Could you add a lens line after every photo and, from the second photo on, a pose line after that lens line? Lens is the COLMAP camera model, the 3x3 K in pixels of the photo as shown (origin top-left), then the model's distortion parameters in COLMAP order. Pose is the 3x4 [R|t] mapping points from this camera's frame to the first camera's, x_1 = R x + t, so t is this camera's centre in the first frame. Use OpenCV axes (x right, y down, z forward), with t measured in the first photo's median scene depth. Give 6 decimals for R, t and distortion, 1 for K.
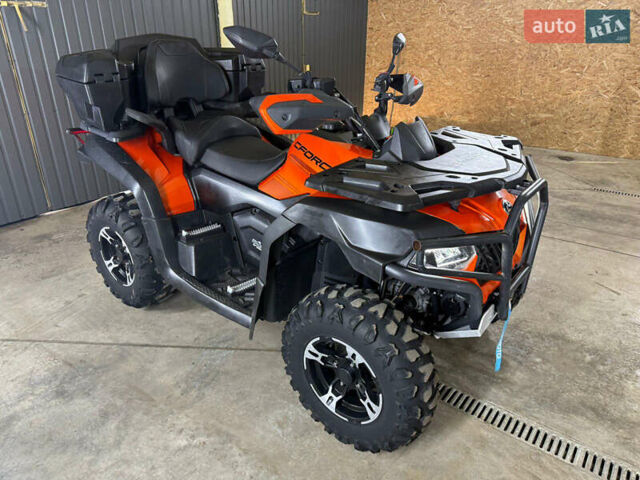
lens RADIAL K [[459.5, 0, 317.9], [0, 459.5, 239.6], [0, 0, 1]] dist [0.030705, -0.038425]
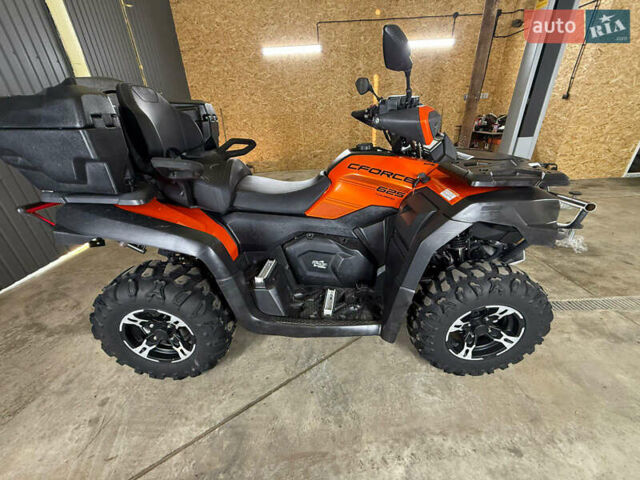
lens RADIAL K [[255.7, 0, 318.4], [0, 255.7, 241.0], [0, 0, 1]] dist [-0.001646, 0.000675]
pose [[0.781653, -0.302588, 0.545398, -0.453914], [0.289994, 0.950485, 0.111719, -0.112257], [-0.552198, 0.070837, 0.830698, 0.472031]]
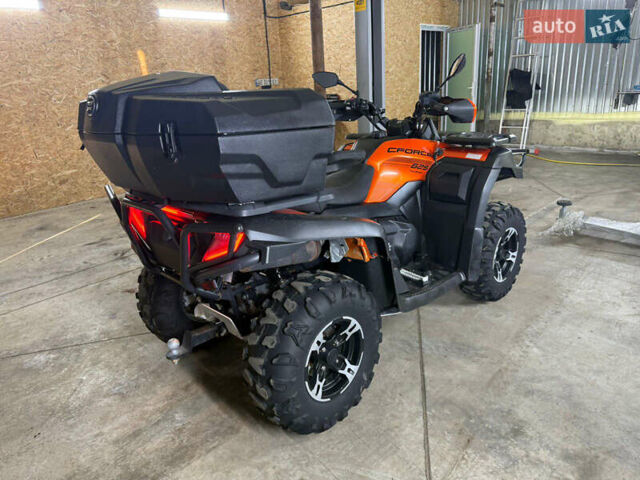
lens RADIAL K [[459.5, 0, 321.5], [0, 459.5, 238.2], [0, 0, 1]] dist [0.030705, -0.038425]
pose [[0.101584, -0.319697, 0.942059, -1.184069], [0.458442, 0.855459, 0.240874, -0.348015], [-0.882899, 0.407411, 0.233463, 0.861559]]
